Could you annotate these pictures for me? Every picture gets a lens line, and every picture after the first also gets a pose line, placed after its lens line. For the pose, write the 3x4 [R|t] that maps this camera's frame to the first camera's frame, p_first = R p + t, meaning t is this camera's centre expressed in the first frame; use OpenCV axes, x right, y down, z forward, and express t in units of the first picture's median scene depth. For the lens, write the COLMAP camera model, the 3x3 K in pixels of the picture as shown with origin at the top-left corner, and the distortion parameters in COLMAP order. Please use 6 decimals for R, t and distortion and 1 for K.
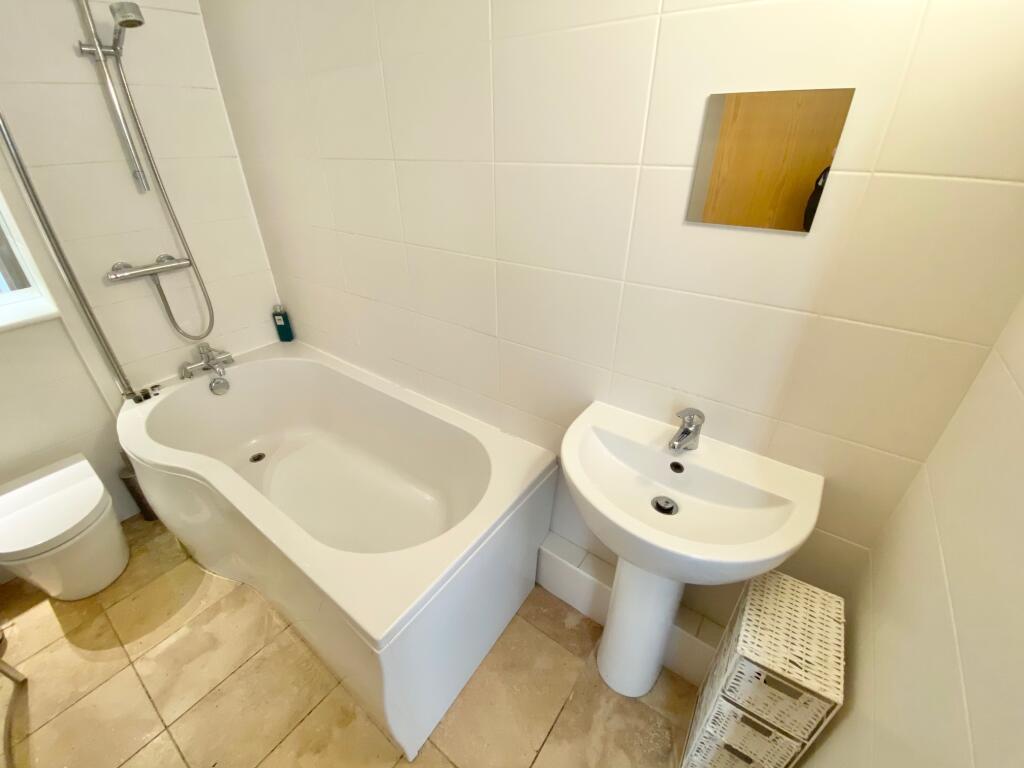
lens RADIAL K [[412.8, 0, 508.4], [0, 412.8, 381.8], [0, 0, 1]] dist [0.030451, -0.025863]
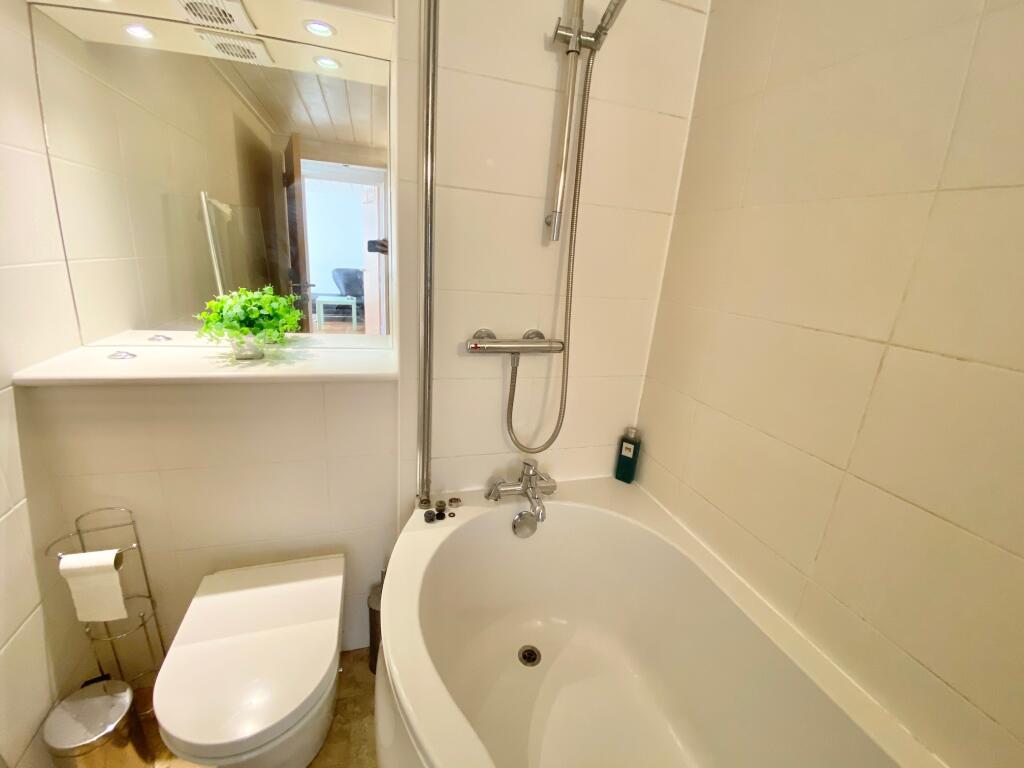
lens RADIAL K [[412.8, 0, 508.4], [0, 412.8, 381.8], [0, 0, 1]] dist [0.030451, -0.025863]
pose [[0.801382, 0.235947, -0.549651, -0.450906], [-0.362898, 0.922259, -0.133205, -0.112460], [0.475491, 0.306215, 0.824706, 0.419845]]
